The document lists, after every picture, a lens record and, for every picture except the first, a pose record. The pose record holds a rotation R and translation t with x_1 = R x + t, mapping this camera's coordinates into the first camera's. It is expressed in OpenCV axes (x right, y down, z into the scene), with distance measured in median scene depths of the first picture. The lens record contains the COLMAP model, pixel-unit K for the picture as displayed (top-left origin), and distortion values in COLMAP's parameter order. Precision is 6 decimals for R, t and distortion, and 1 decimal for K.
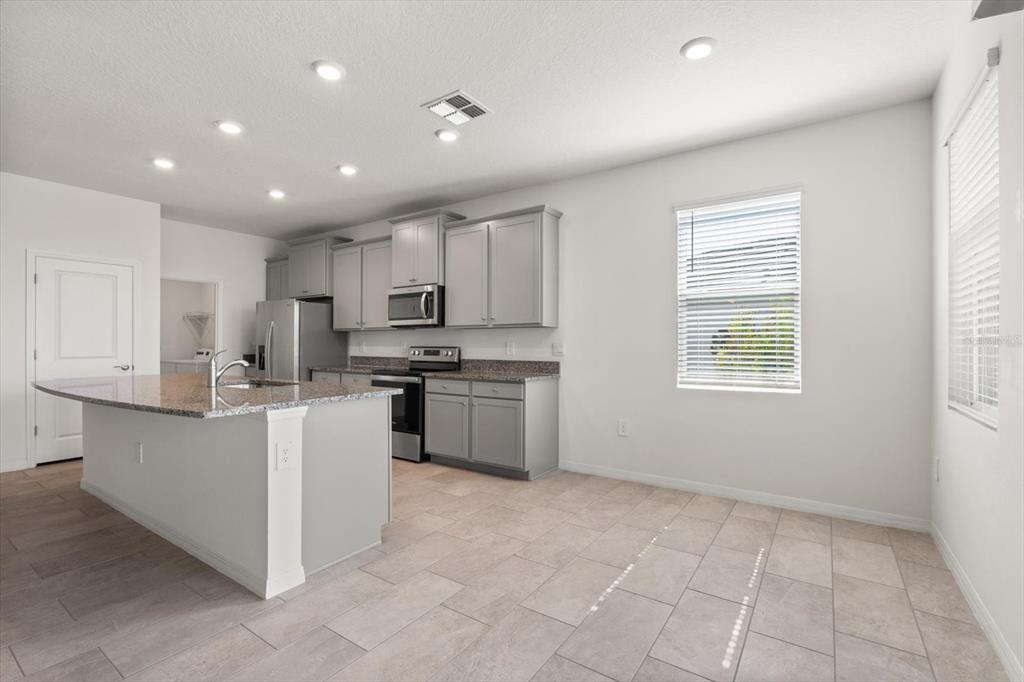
lens RADIAL K [[462.8, 0, 512.0], [0, 462.8, 341.0], [0, 0, 1]] dist [-0.003745, -0.000074]
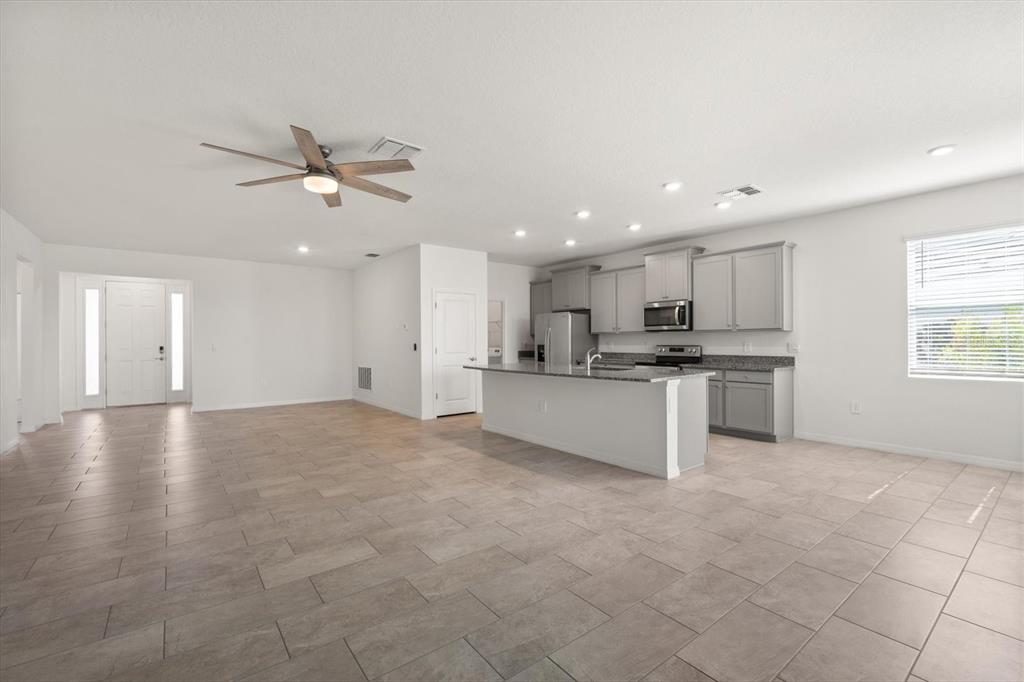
lens RADIAL K [[444.6, 0, 510.4], [0, 444.6, 338.7], [0, 0, 1]] dist [-0.008931, 0.000405]
pose [[0.952235, -0.006190, -0.305304, -0.299124], [0.006246, 0.999980, -0.000795, -0.011523], [0.305303, -0.001150, 0.952254, -0.477950]]
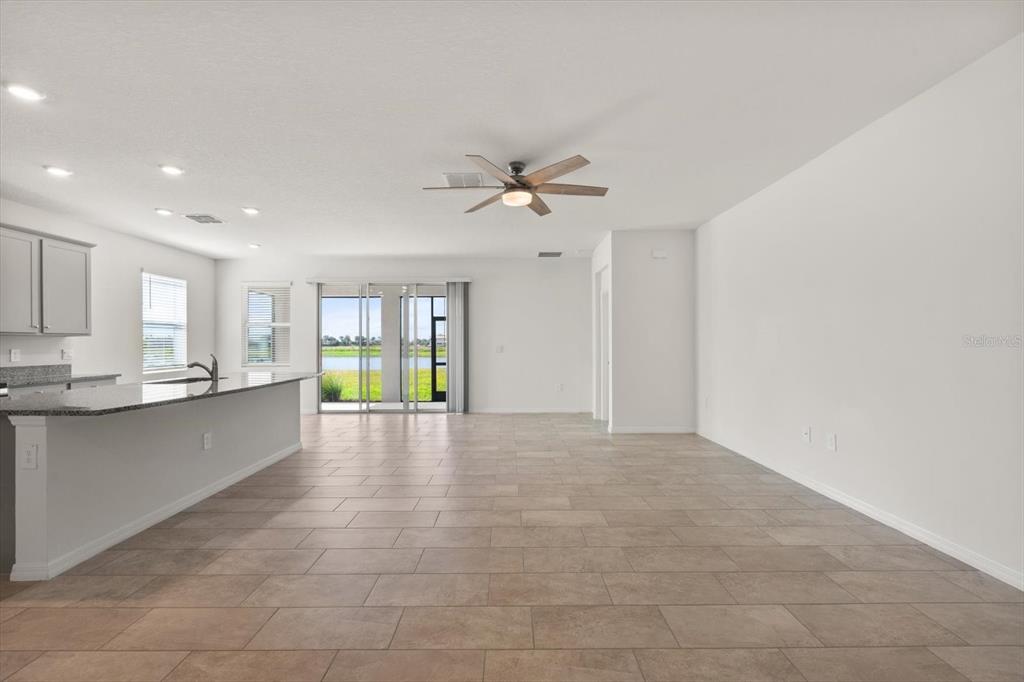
lens RADIAL K [[444.6, 0, 510.4], [0, 444.6, 338.7], [0, 0, 1]] dist [-0.008931, 0.000405]
pose [[-0.570959, 0.010712, 0.820909, -1.631657], [0.001150, 0.999924, -0.012248, -0.008482], [-0.820978, -0.006049, -0.570928, 0.742112]]
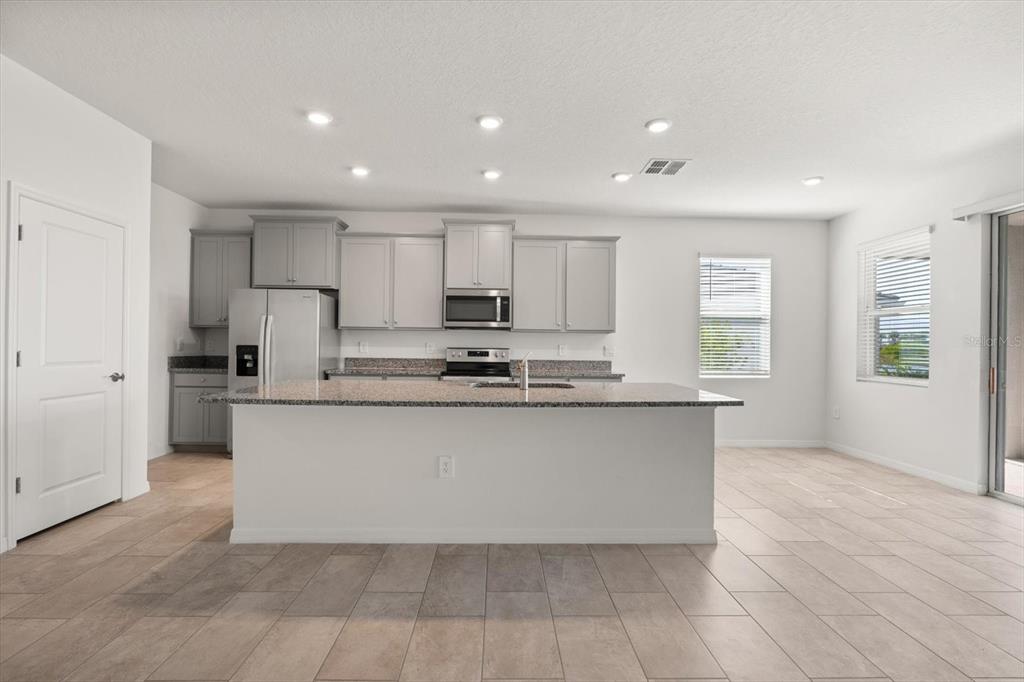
lens RADIAL K [[466.5, 0, 508.3], [0, 466.5, 341.8], [0, 0, 1]] dist [-0.004587, 0.000120]
pose [[0.810427, 0.012164, 0.585713, -0.913280], [-0.014427, 0.999896, -0.000804, -0.002051], [-0.585662, -0.007798, 0.810518, 0.142774]]
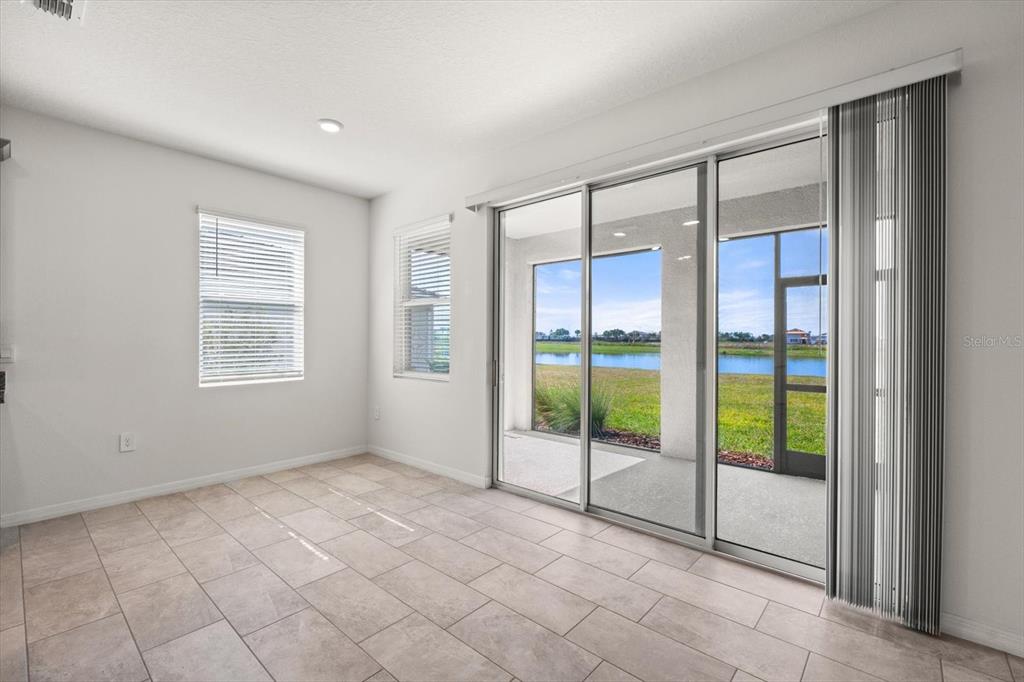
lens RADIAL K [[444.6, 0, 510.4], [0, 444.6, 338.7], [0, 0, 1]] dist [-0.008931, 0.000405]
pose [[0.120453, 0.000285, 0.992719, -0.476709], [-0.006567, 0.999978, 0.000510, -0.009570], [-0.992697, -0.006581, 0.120452, 0.188707]]
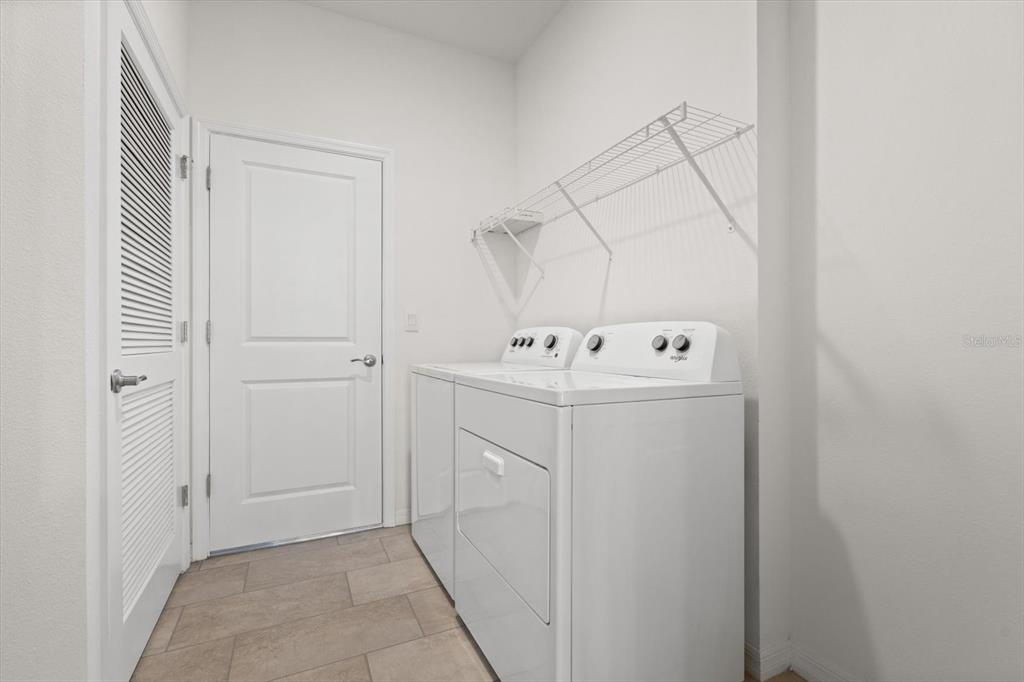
lens RADIAL K [[462.8, 0, 512.0], [0, 462.8, 341.0], [0, 0, 1]] dist [-0.003745, -0.000074]
pose [[0.870078, 0.000871, -0.492914, -0.538938], [0.001764, 0.999987, 0.004880, 0.038846], [0.492912, -0.005116, 0.870064, 0.745660]]
